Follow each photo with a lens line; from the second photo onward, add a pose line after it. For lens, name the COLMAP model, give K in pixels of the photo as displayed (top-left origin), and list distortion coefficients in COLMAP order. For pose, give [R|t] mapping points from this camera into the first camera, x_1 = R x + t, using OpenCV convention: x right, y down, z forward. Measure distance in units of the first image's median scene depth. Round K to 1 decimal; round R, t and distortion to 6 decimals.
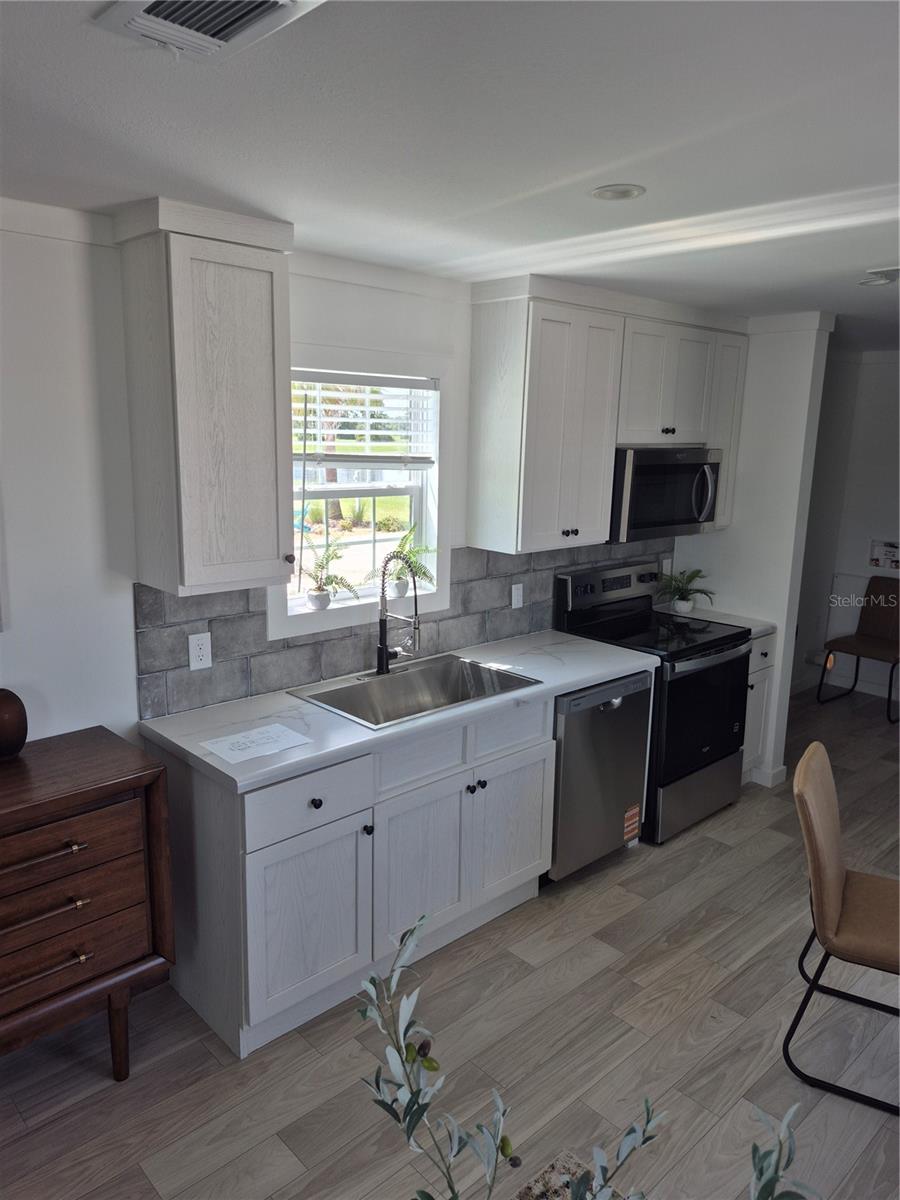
lens RADIAL K [[847.7, 0, 447.6], [0, 847.7, 598.9], [0, 0, 1]] dist [0.000889, -0.001914]
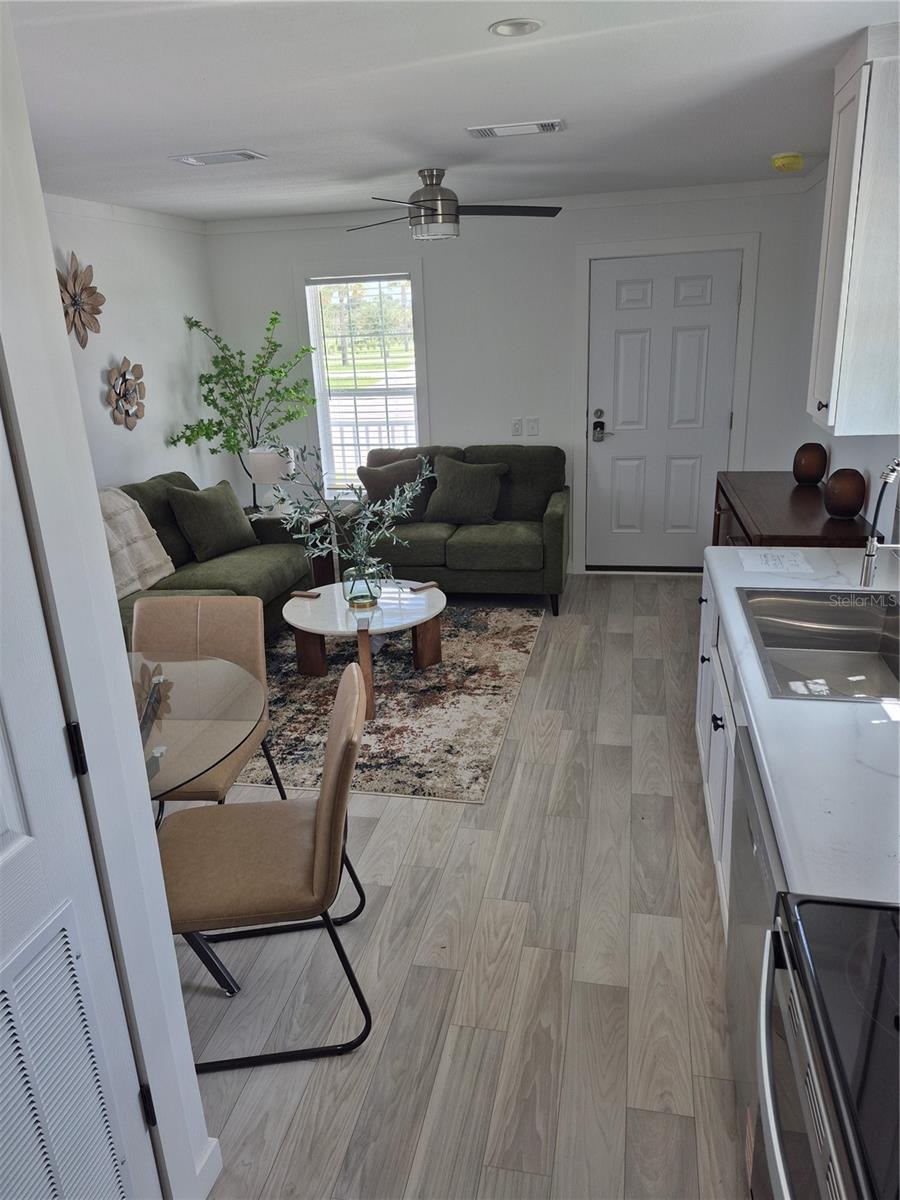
lens RADIAL K [[847.7, 0, 449.4], [0, 847.7, 599.3], [0, 0, 1]] dist [0.000889, -0.001914]
pose [[-0.820490, 0.201520, -0.534964, 0.721889], [-0.091306, 0.877595, 0.470627, -0.270469], [0.564322, 0.434990, -0.701658, 1.481030]]
